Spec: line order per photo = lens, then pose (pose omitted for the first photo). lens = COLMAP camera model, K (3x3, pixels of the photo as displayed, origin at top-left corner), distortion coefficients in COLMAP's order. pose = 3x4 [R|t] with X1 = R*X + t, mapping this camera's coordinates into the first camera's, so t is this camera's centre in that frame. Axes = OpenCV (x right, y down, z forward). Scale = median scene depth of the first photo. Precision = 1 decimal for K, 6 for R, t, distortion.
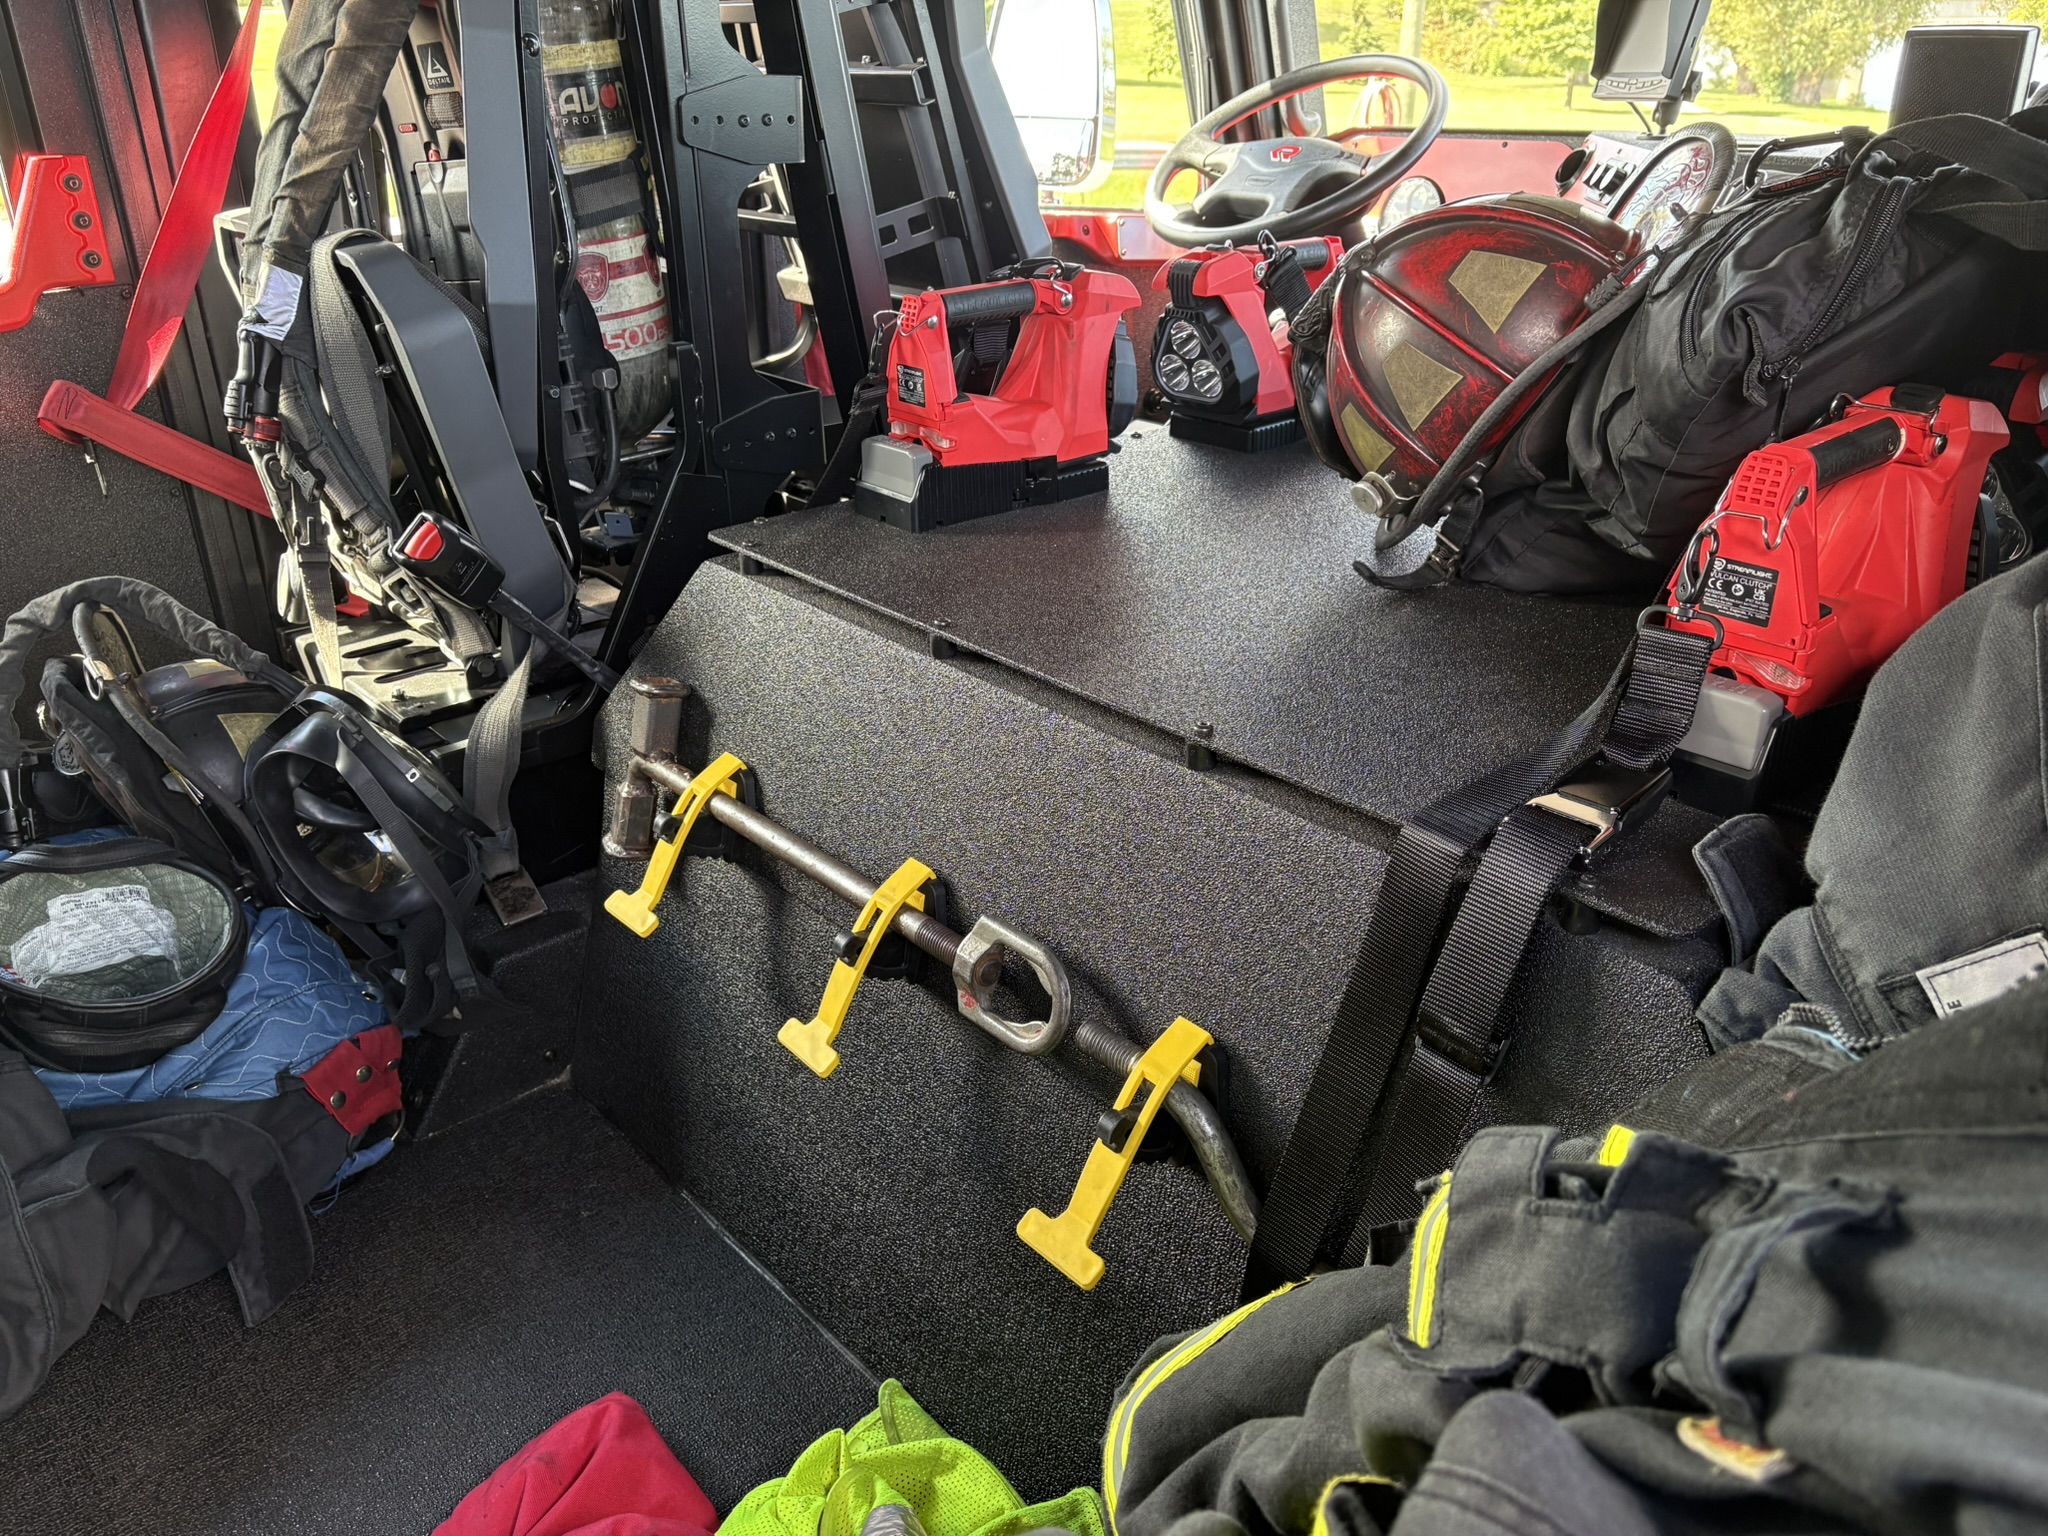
lens RADIAL K [[1575.6, 0, 1019.1], [0, 1575.6, 767.9], [0, 0, 1]] dist [0.088363, -0.120264]
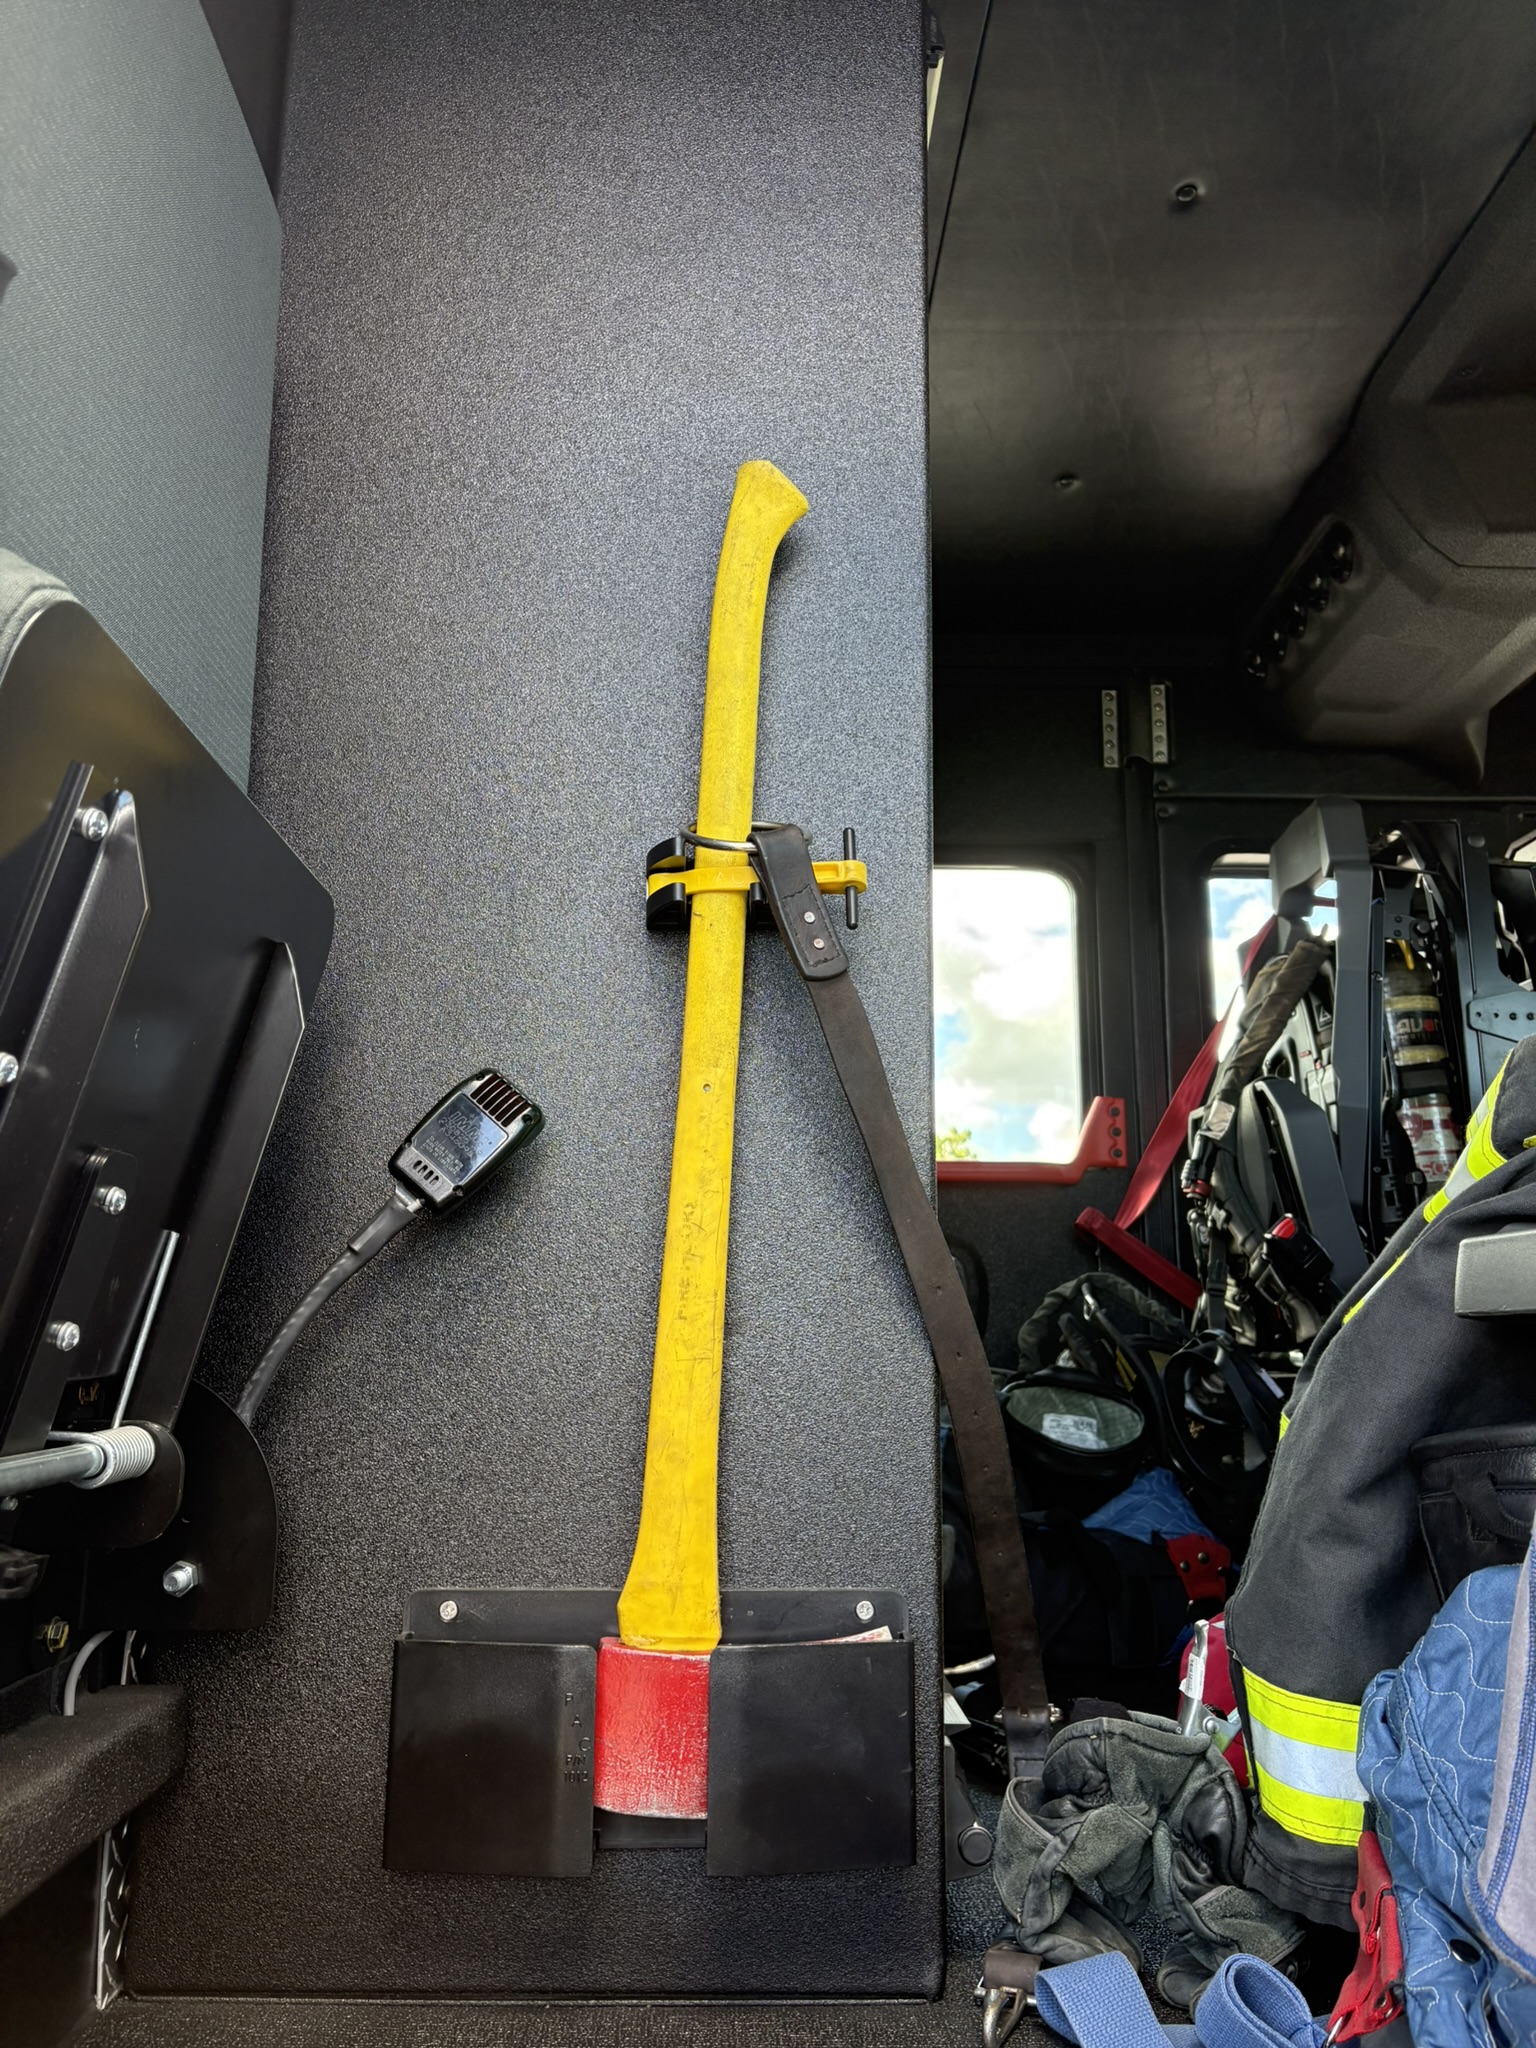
lens RADIAL K [[1575.6, 0, 764.7], [0, 1575.6, 1026.0], [0, 0, 1]] dist [0.088363, -0.120264]
pose [[0.777726, -0.104148, -0.619916, 0.241022], [-0.279672, 0.825870, -0.489615, 0.609592], [0.562962, 0.554159, 0.613173, -0.413138]]
